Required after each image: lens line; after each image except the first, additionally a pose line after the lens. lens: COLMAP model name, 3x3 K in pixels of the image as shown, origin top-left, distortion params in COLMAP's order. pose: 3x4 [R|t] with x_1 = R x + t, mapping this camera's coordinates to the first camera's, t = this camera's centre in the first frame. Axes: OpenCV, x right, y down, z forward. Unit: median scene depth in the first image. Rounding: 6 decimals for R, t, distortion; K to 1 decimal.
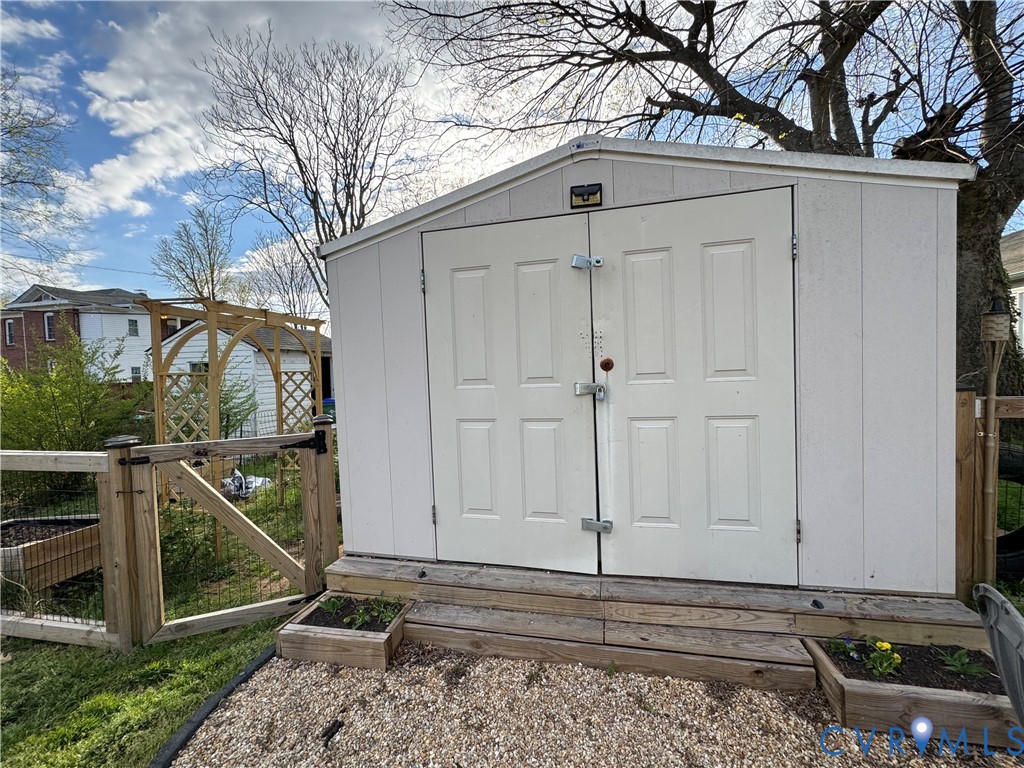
lens RADIAL K [[409.7, 0, 511.2], [0, 409.7, 383.3], [0, 0, 1]] dist [-0.004192, 0.000190]
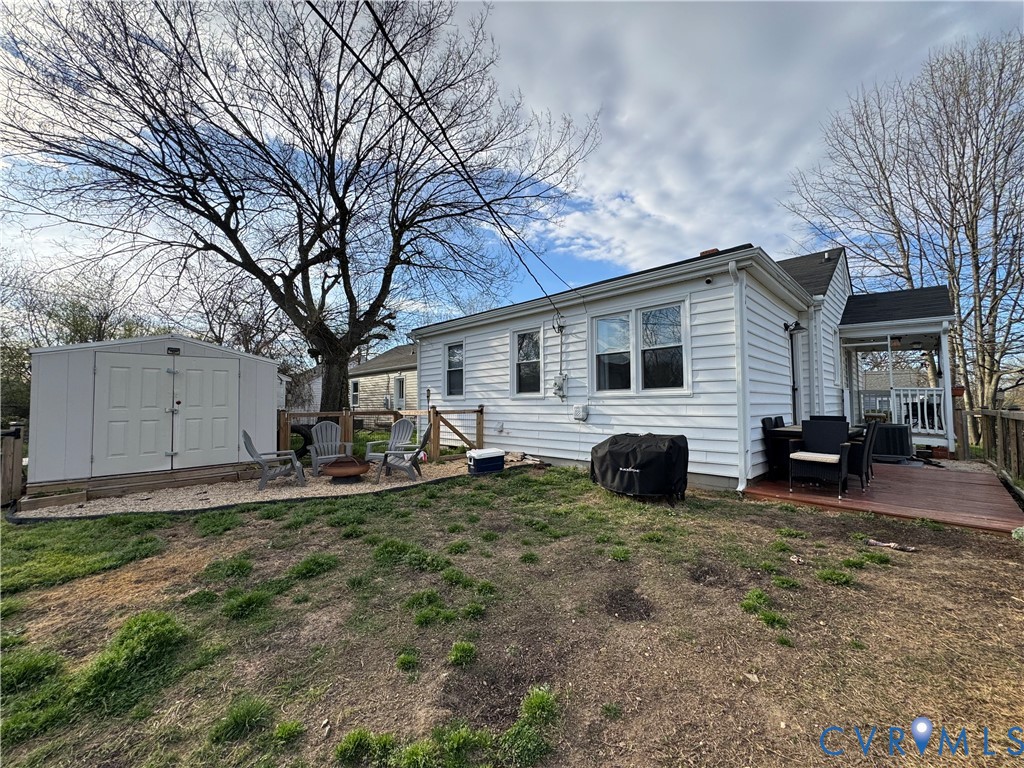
lens RADIAL K [[409.7, 0, 511.2], [0, 409.7, 383.3], [0, 0, 1]] dist [-0.004192, 0.000190]
pose [[0.533896, 0.066428, 0.842937, -0.913553], [0.028143, 0.994961, -0.096233, 0.156408], [-0.845082, 0.075101, 0.529336, -2.456262]]
